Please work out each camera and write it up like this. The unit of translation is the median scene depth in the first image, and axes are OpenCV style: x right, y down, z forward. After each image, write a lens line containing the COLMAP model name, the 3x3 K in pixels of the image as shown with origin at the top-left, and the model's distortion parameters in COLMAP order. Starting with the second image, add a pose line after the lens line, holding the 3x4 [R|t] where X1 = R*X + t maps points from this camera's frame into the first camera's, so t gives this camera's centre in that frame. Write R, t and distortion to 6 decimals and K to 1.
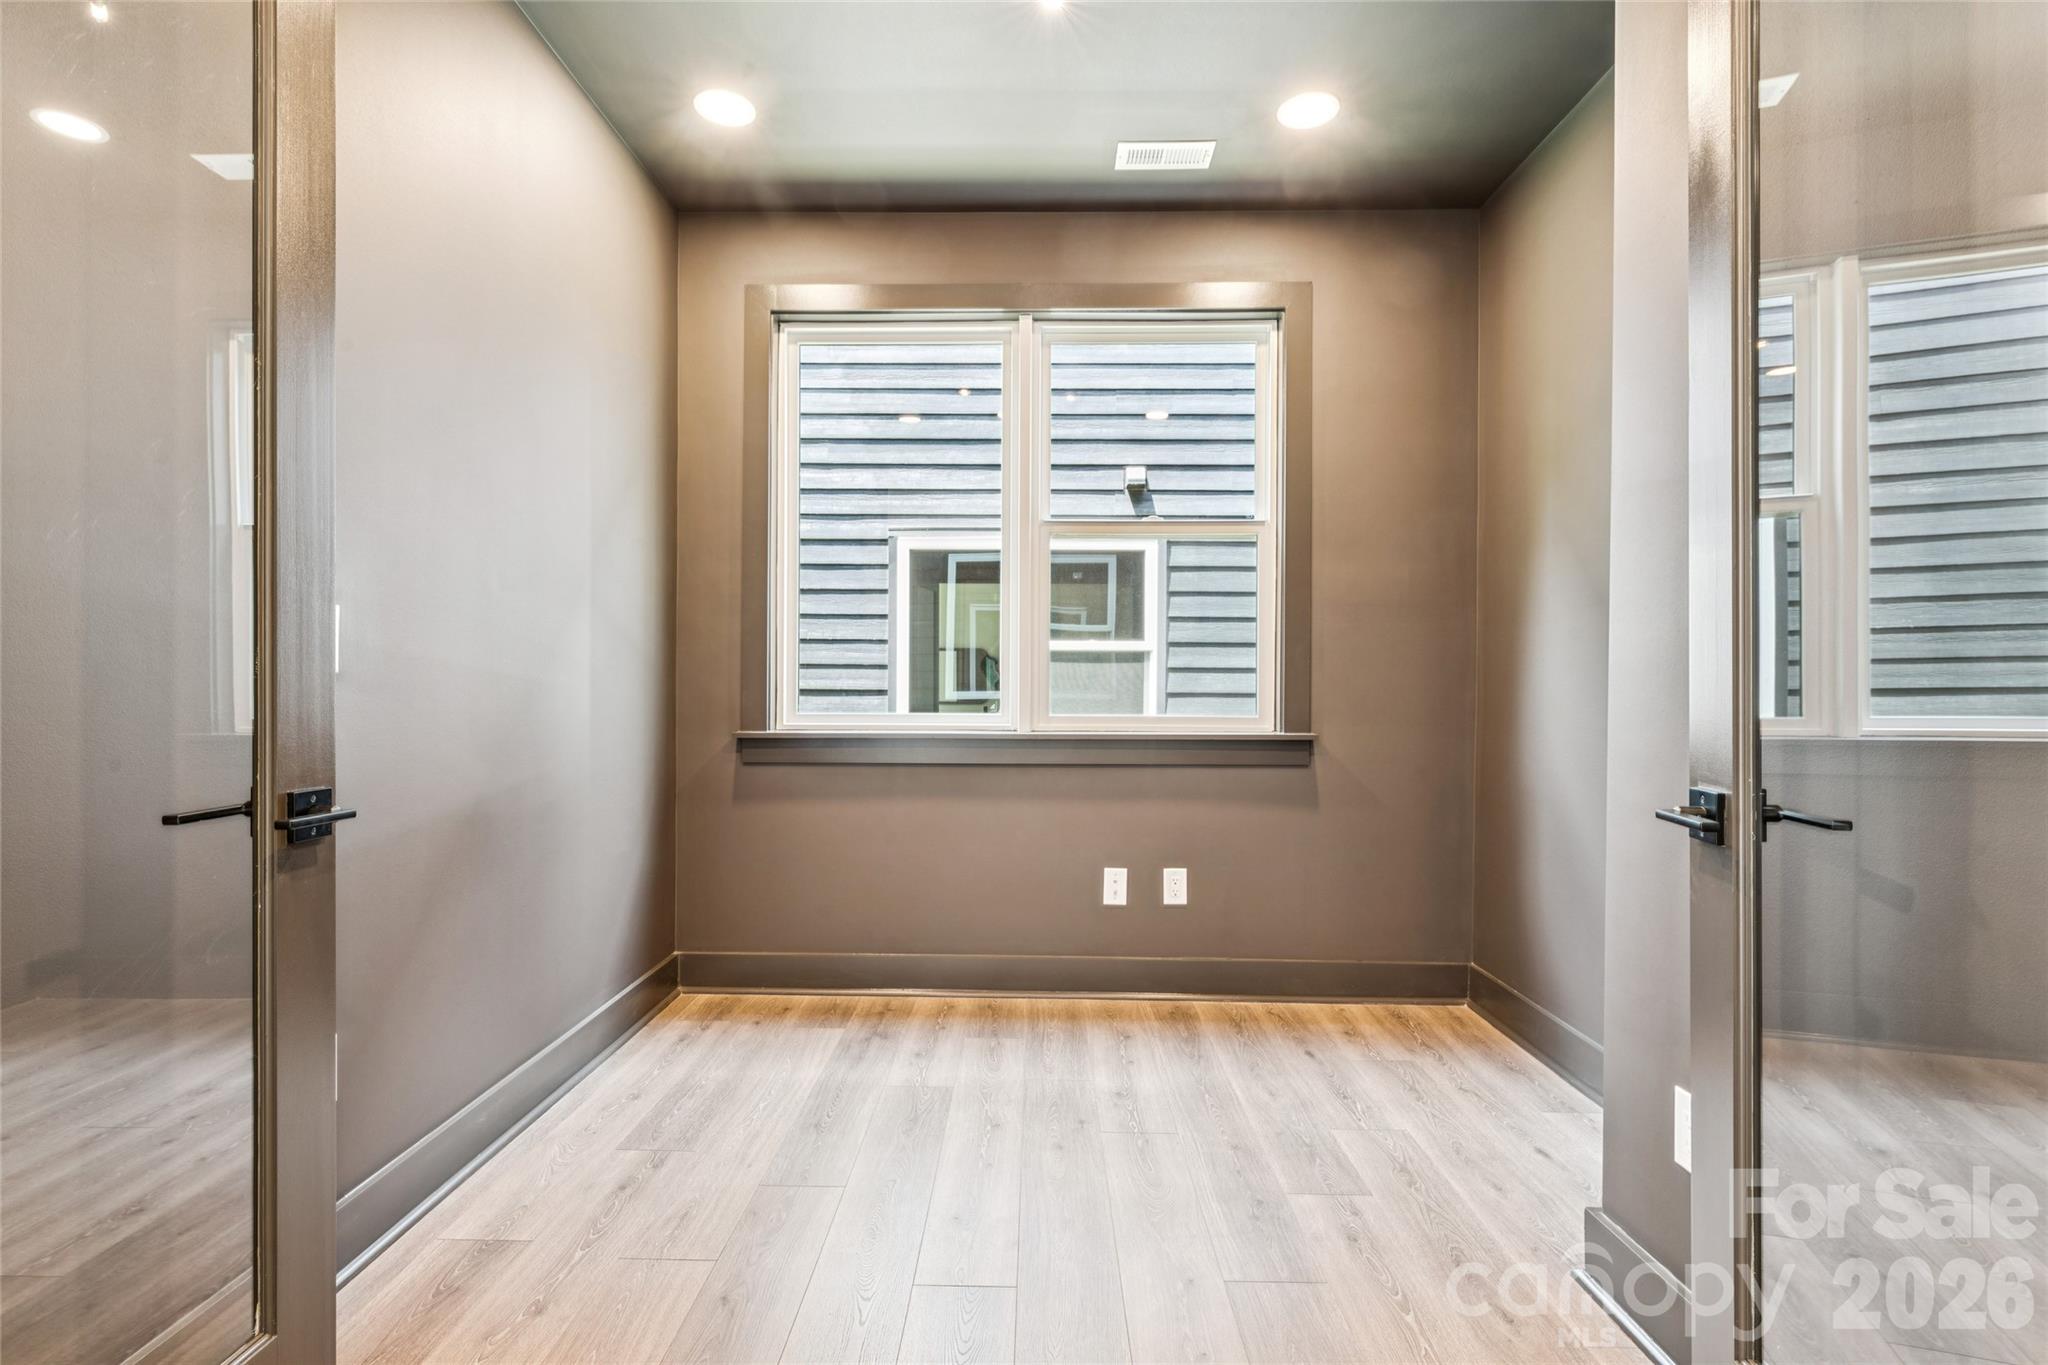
lens RADIAL K [[943.2, 0, 1007.7], [0, 943.2, 681.1], [0, 0, 1]] dist [0.001420, -0.001525]
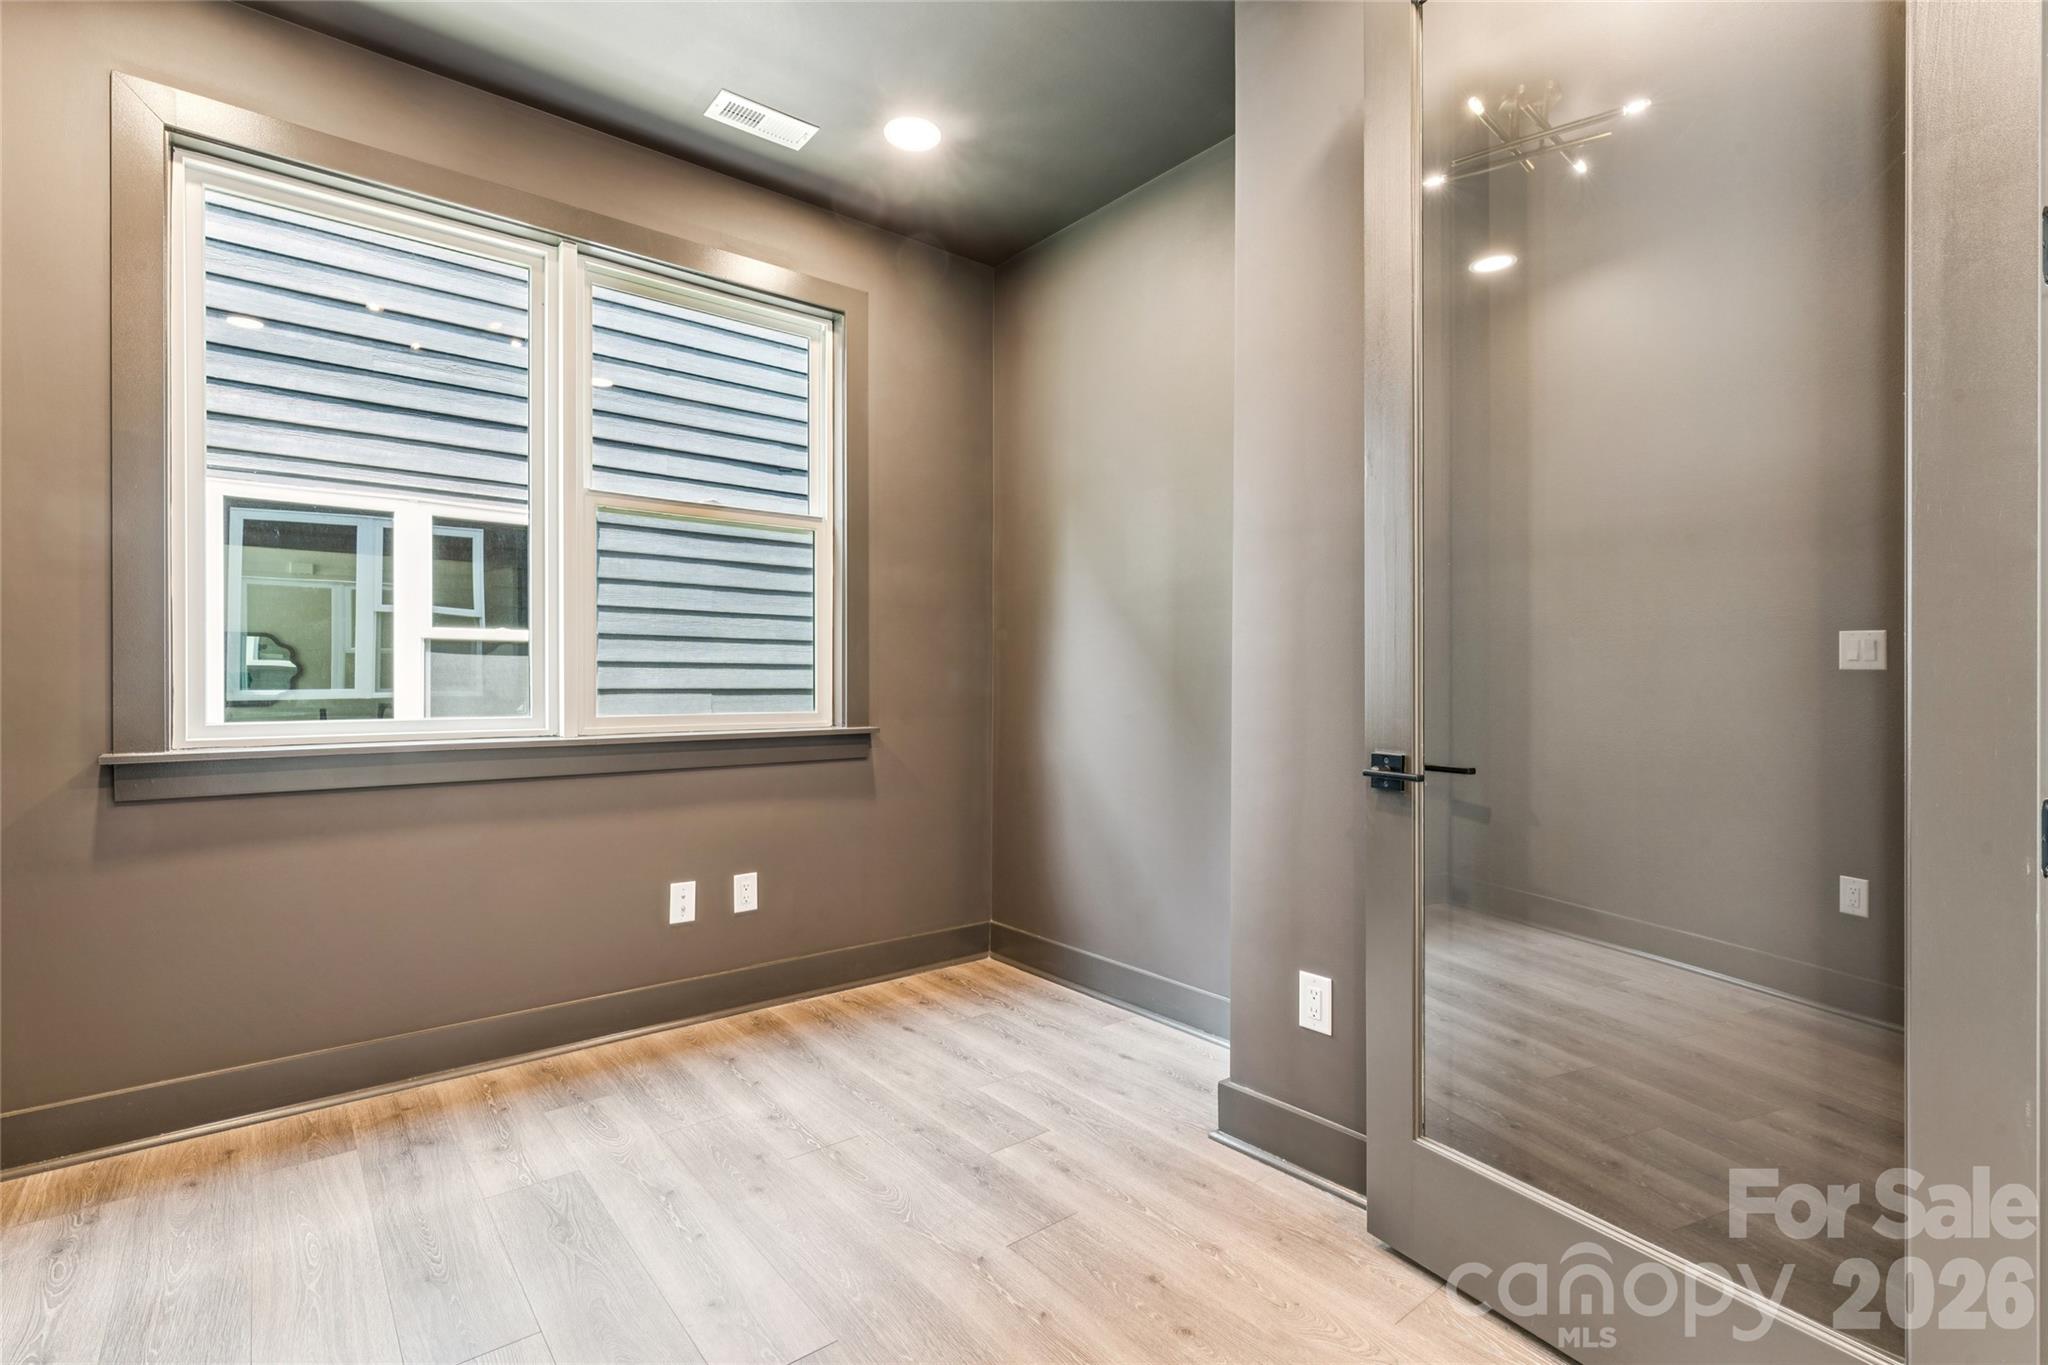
lens RADIAL K [[943.2, 0, 1008.4], [0, 943.2, 683.7], [0, 0, 1]] dist [0.001420, -0.001525]
pose [[0.764605, -0.006050, 0.644471, -0.240529], [0.000336, 0.999960, 0.008988, -0.001819], [-0.644499, -0.006656, 0.764576, 0.105556]]
